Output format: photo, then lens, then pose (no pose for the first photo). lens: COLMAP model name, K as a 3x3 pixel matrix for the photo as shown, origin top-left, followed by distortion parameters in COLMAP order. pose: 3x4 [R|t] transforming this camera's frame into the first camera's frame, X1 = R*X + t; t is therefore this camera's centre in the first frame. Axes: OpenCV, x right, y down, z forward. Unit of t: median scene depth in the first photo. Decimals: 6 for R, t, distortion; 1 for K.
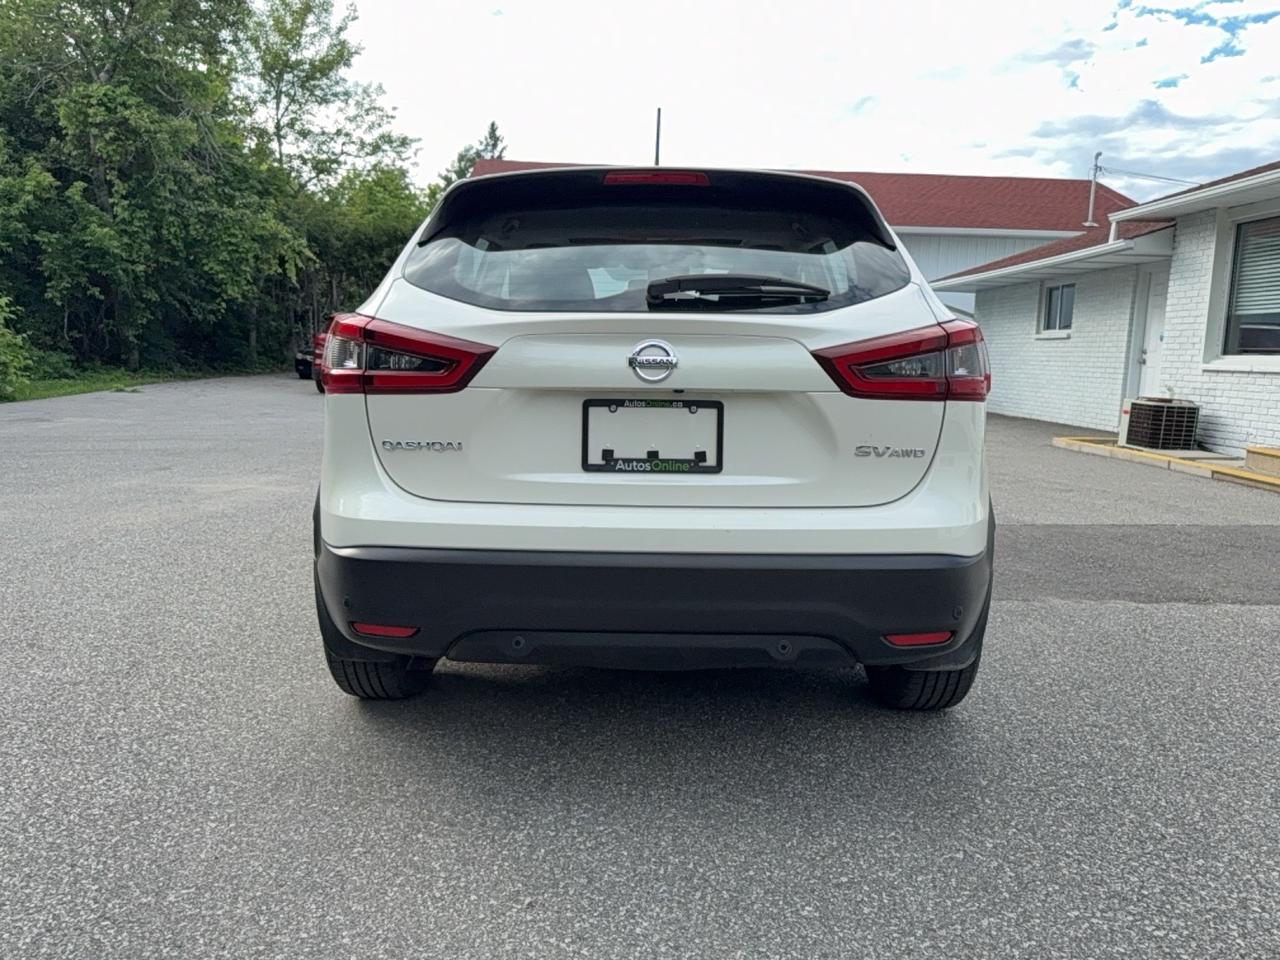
lens RADIAL K [[900.6, 0, 644.5], [0, 900.6, 476.0], [0, 0, 1]] dist [0.030177, -0.037361]
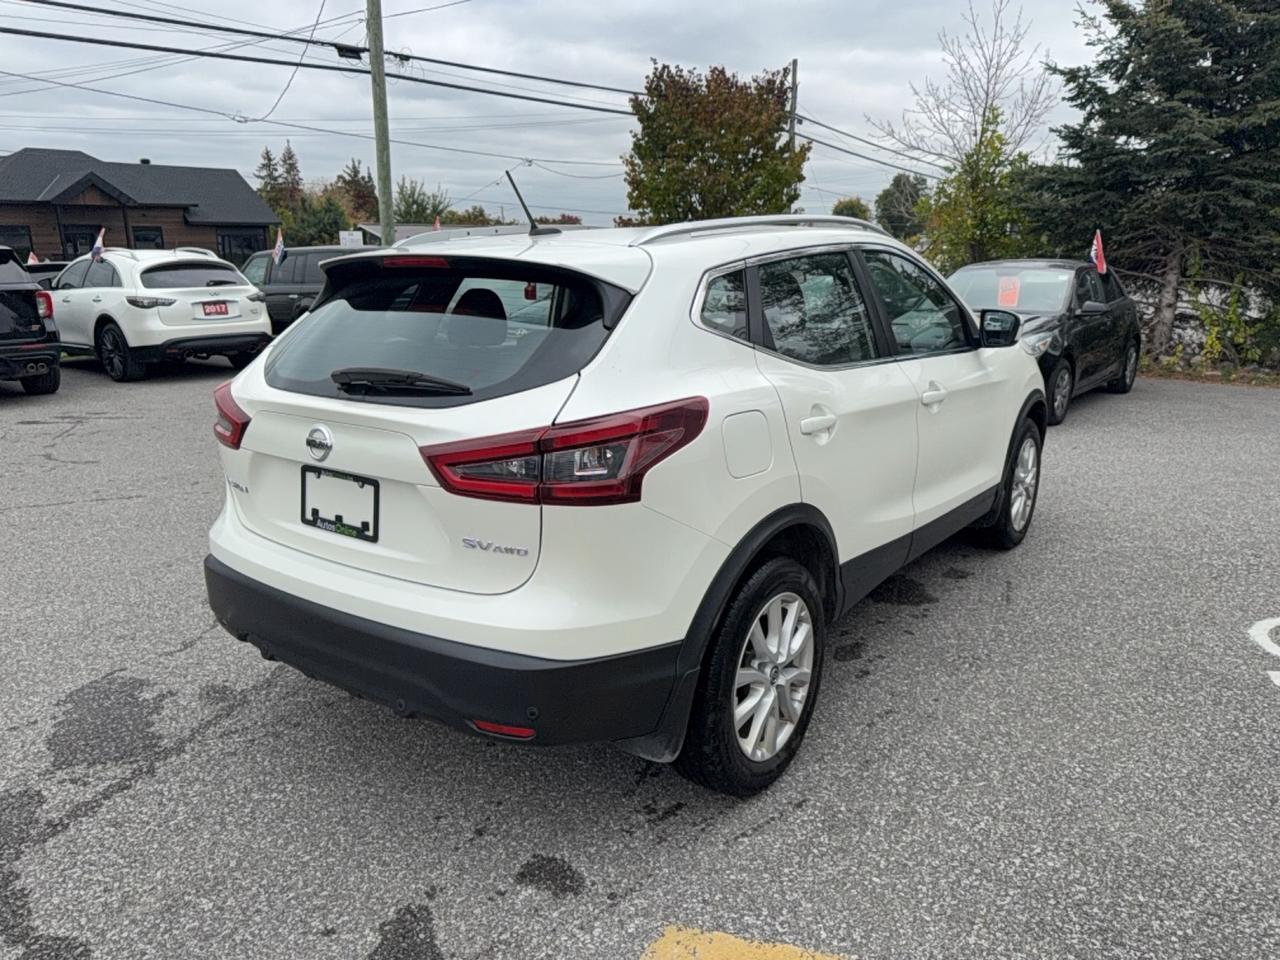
lens RADIAL K [[900.6, 0, 649.8], [0, 900.6, 479.6], [0, 0, 1]] dist [0.030177, -0.037361]
pose [[0.820393, 0.118757, -0.559332, 0.986873], [-0.055275, 0.990085, 0.129140, -0.246151], [0.569122, -0.075029, 0.818823, 0.271272]]
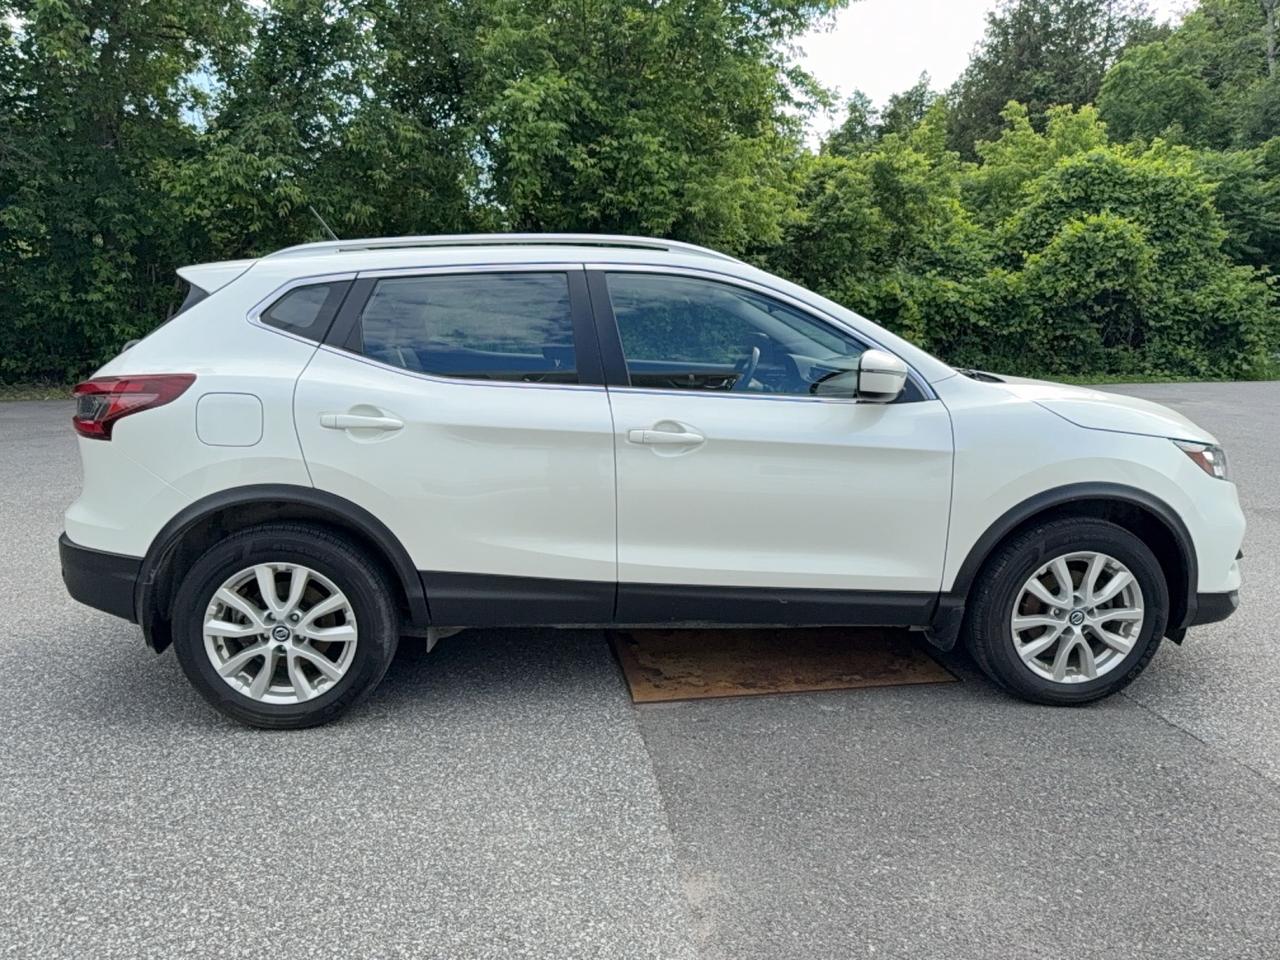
lens RADIAL K [[900.6, 0, 643.3], [0, 900.6, 486.4], [0, 0, 1]] dist [0.030177, -0.037361]
pose [[0.105075, 0.189066, -0.976326, 1.874574], [-0.137236, 0.975125, 0.174064, -0.378463], [0.984950, 0.115697, 0.128408, 1.732900]]
